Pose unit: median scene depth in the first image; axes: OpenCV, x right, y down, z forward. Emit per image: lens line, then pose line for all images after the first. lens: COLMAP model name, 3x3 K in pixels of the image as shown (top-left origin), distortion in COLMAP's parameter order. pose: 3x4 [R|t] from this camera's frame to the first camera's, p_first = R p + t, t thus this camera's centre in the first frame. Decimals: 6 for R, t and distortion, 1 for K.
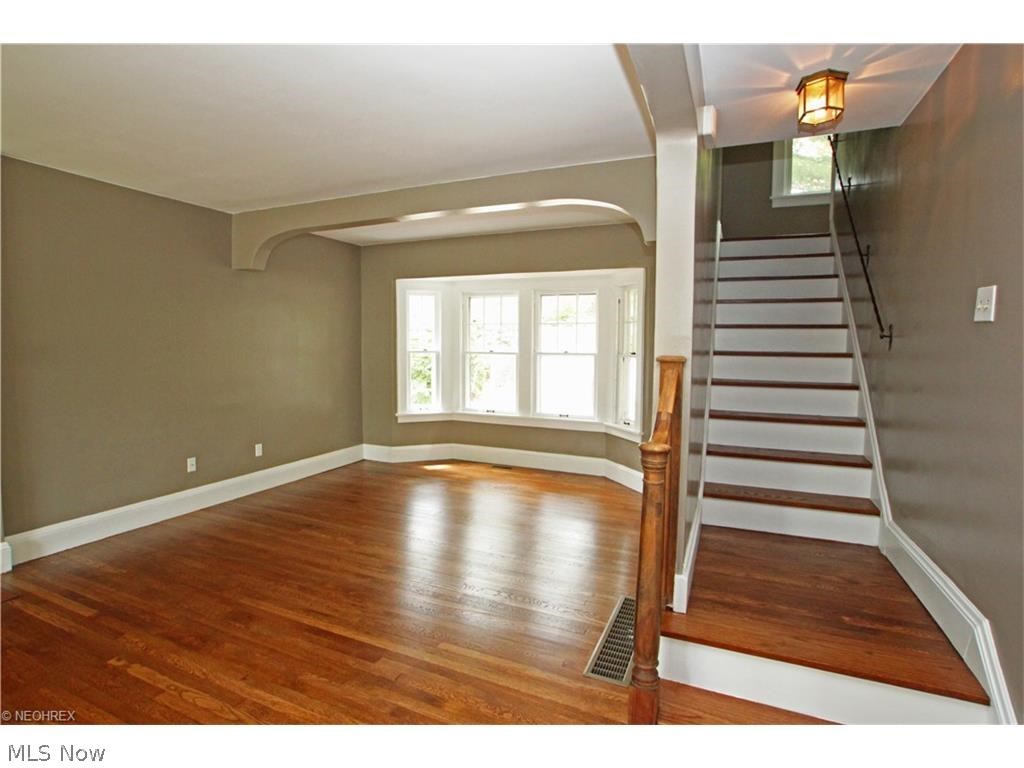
lens RADIAL K [[513.2, 0, 501.4], [0, 513.2, 373.6], [0, 0, 1]] dist [-0.060702, 0.024779]
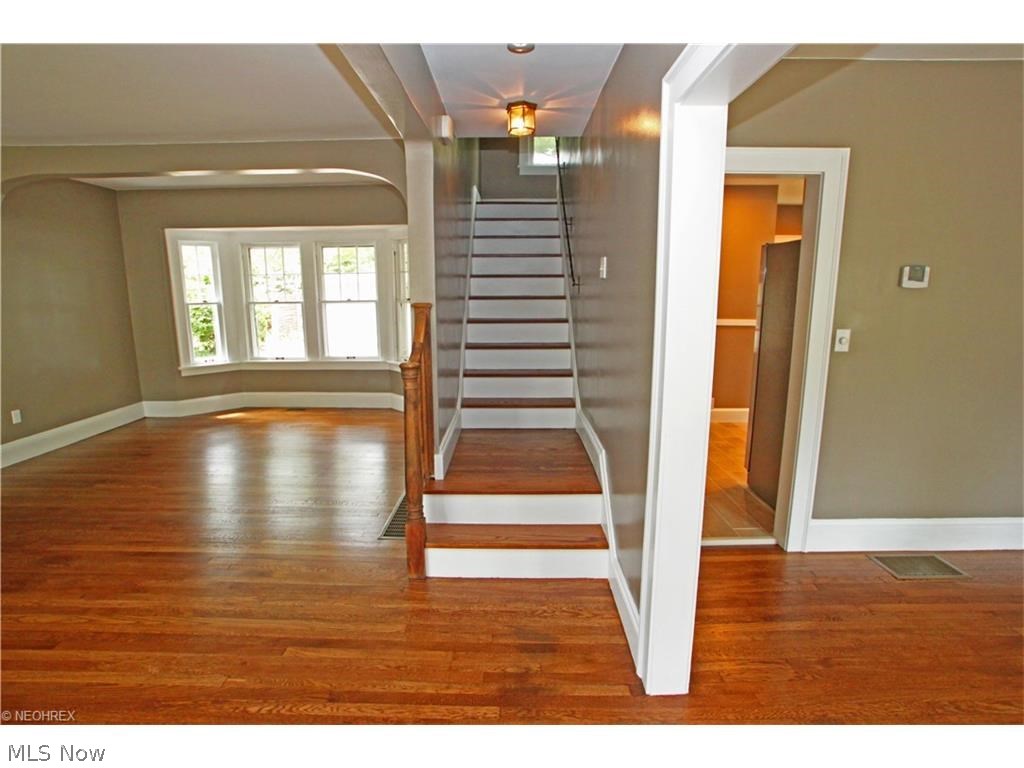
lens RADIAL K [[513.2, 0, 502.7], [0, 513.2, 374.3], [0, 0, 1]] dist [-0.060702, 0.024779]
pose [[0.917197, -0.079026, 0.390517, -0.017826], [0.036017, 0.992565, 0.116265, 0.002026], [-0.396802, -0.092573, 0.913224, -0.212421]]
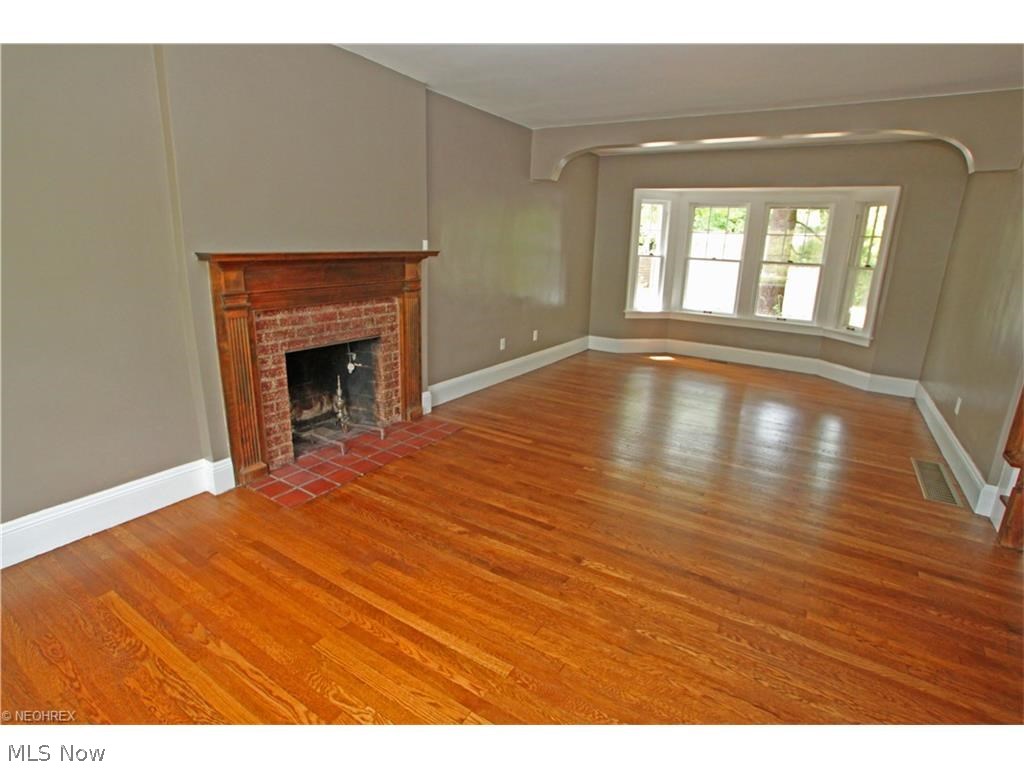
lens RADIAL K [[513.2, 0, 504.4], [0, 513.2, 377.8], [0, 0, 1]] dist [-0.060702, 0.024779]
pose [[0.989990, 0.060414, -0.127552, -0.493469], [-0.033719, 0.978824, 0.201906, 0.006383], [0.137049, -0.195584, 0.971064, -0.277644]]
